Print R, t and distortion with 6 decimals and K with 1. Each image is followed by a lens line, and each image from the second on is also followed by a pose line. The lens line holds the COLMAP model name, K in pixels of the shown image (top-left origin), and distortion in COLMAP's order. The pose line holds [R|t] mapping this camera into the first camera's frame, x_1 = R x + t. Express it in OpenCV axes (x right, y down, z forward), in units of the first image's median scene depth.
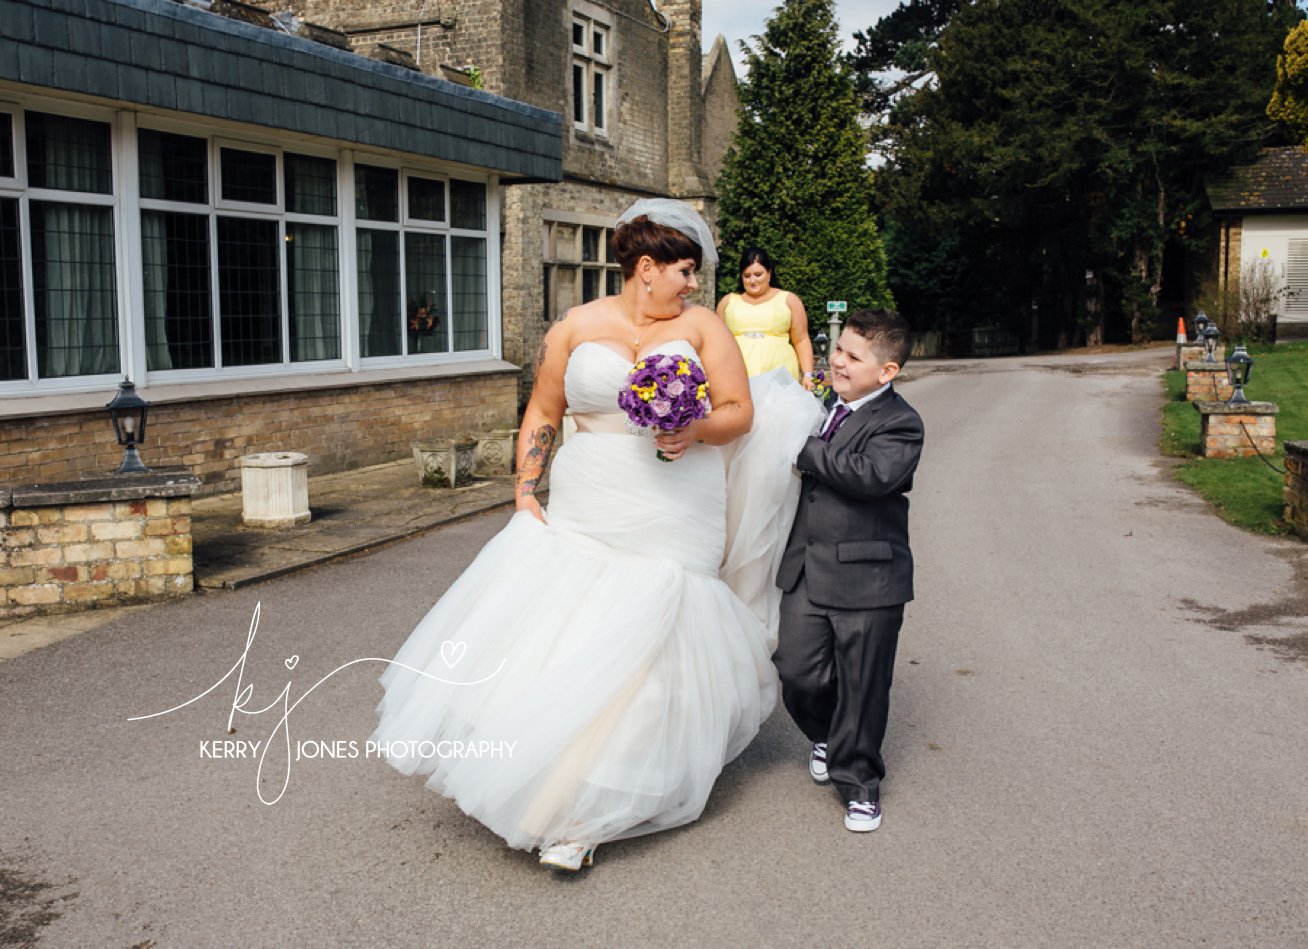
lens RADIAL K [[1362.4, 0, 641.7], [0, 1362.4, 475.8], [0, 0, 1]] dist [-0.019751, 0.000000]
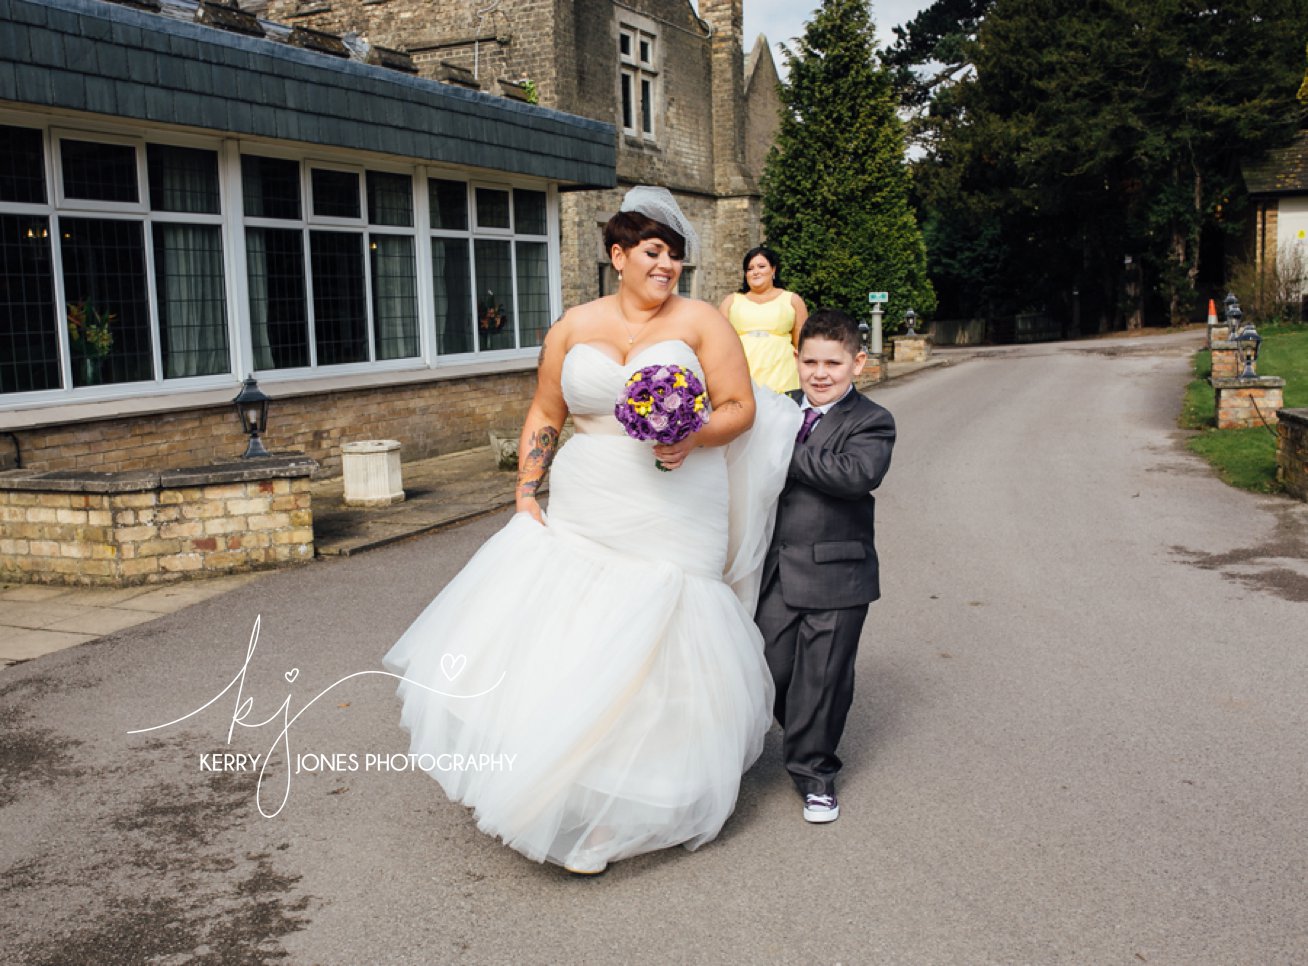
lens RADIAL K [[1363.3, 0, 651.8], [0, 1363.3, 488.0], [0, 0, 1]] dist [-0.024421, 0.000000]
pose [[0.999318, -0.021453, -0.030068, -0.002402], [0.021804, 0.999697, 0.011397, 0.007382], [0.029814, -0.012045, 0.999483, -0.060458]]
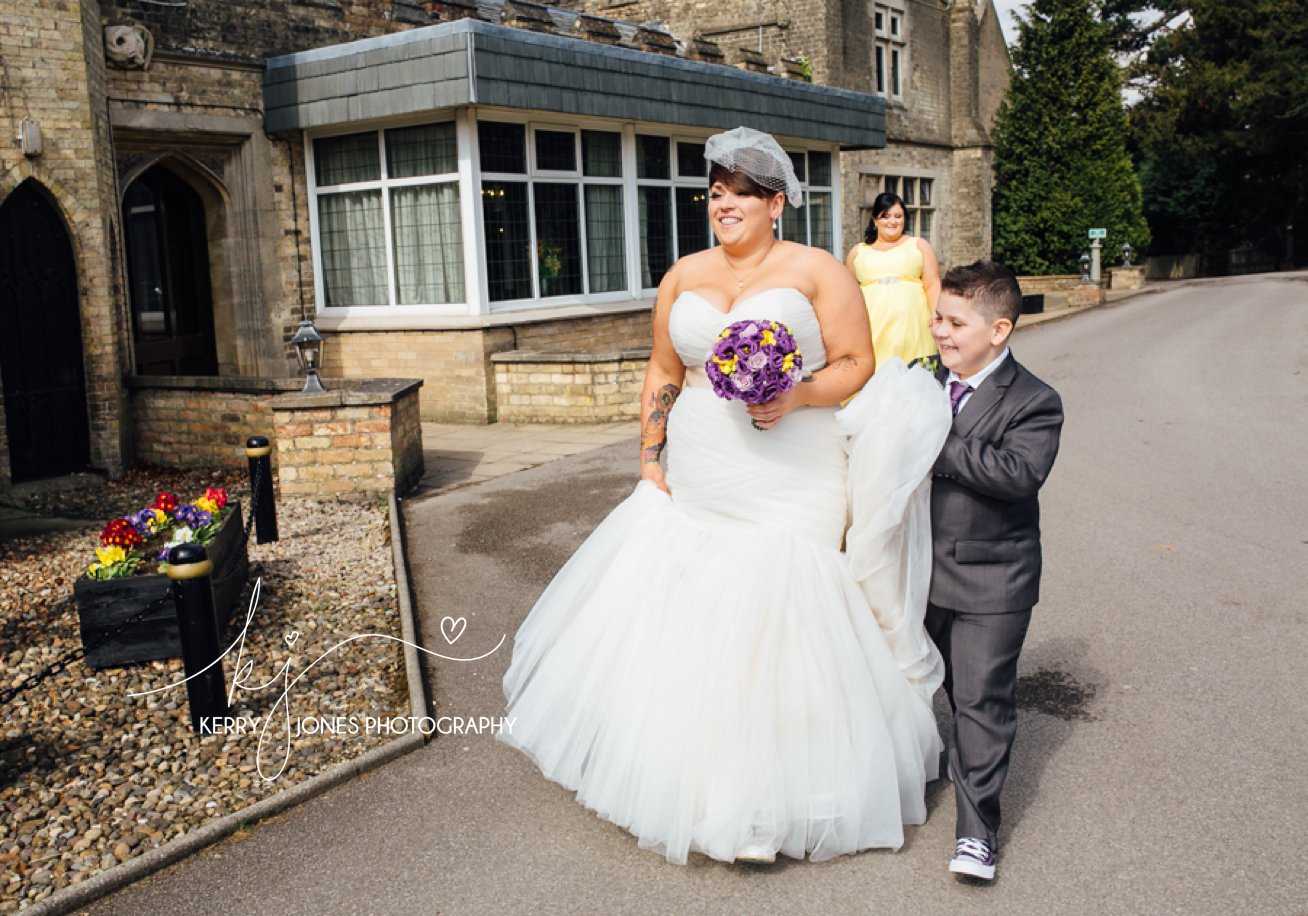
lens RADIAL K [[1357.4, 0, 657.1], [0, 1357.4, 450.5], [0, 0, 1]] dist [-0.009136, 0.000000]
pose [[0.984898, -0.010922, -0.172789, -0.041256], [0.015222, 0.999606, 0.023581, 0.039327], [0.172463, -0.025855, 0.984677, -0.296064]]
